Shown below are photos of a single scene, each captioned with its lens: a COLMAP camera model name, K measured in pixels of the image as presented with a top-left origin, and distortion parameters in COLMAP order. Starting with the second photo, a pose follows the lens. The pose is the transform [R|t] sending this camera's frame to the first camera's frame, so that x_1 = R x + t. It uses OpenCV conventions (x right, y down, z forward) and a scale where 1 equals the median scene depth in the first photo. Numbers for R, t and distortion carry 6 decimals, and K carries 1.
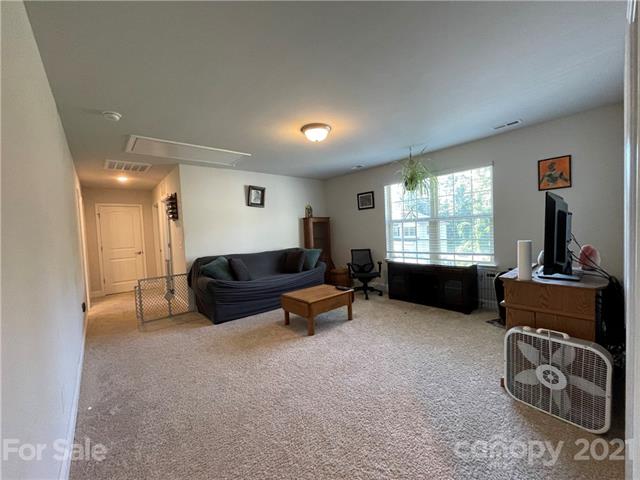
lens RADIAL K [[258.9, 0, 321.0], [0, 258.9, 239.1], [0, 0, 1]] dist [-0.002690, -0.000633]
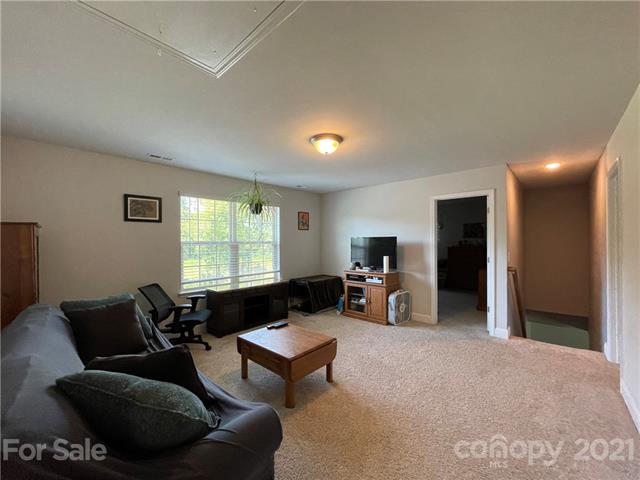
lens RADIAL K [[258.9, 0, 321.0], [0, 258.9, 239.1], [0, 0, 1]] dist [-0.002690, -0.000633]
pose [[-0.118336, 0.063618, 0.990934, -0.601885], [0.055832, 0.996793, -0.057327, -0.015352], [-0.991403, 0.048542, -0.121508, 0.770691]]
